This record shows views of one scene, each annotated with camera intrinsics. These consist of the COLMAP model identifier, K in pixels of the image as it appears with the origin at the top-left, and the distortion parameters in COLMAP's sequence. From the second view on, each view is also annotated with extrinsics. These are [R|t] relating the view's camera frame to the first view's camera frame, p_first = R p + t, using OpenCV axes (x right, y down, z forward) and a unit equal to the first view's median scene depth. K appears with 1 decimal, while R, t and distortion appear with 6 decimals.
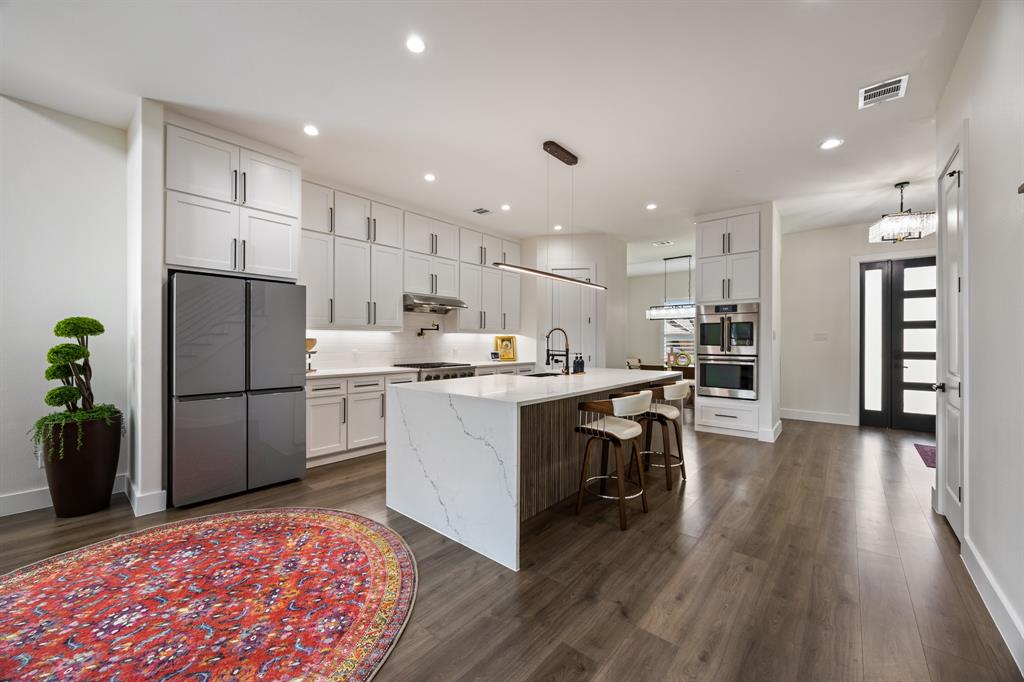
lens RADIAL K [[390.9, 0, 515.0], [0, 390.9, 342.1], [0, 0, 1]] dist [-0.000916, -0.000007]
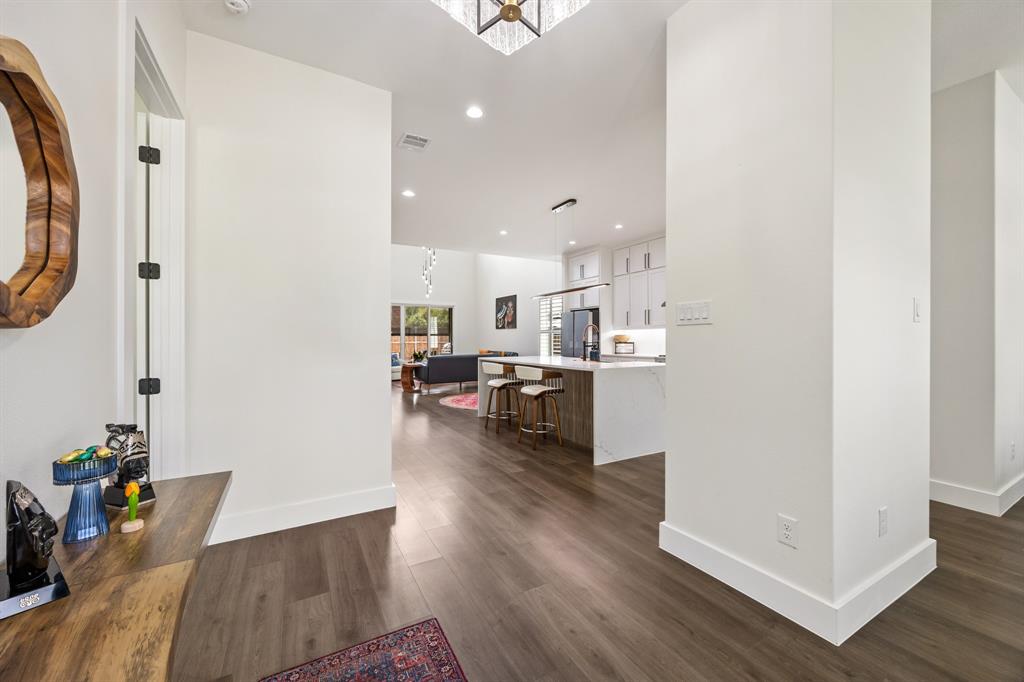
lens RADIAL K [[390.9, 0, 516.6], [0, 390.9, 341.0], [0, 0, 1]] dist [-0.000916, -0.000007]
pose [[-0.346762, 0.004601, -0.937942, 1.309581], [0.002738, 0.999989, 0.003893, 0.010171], [0.937949, -0.001218, -0.346770, 1.135987]]
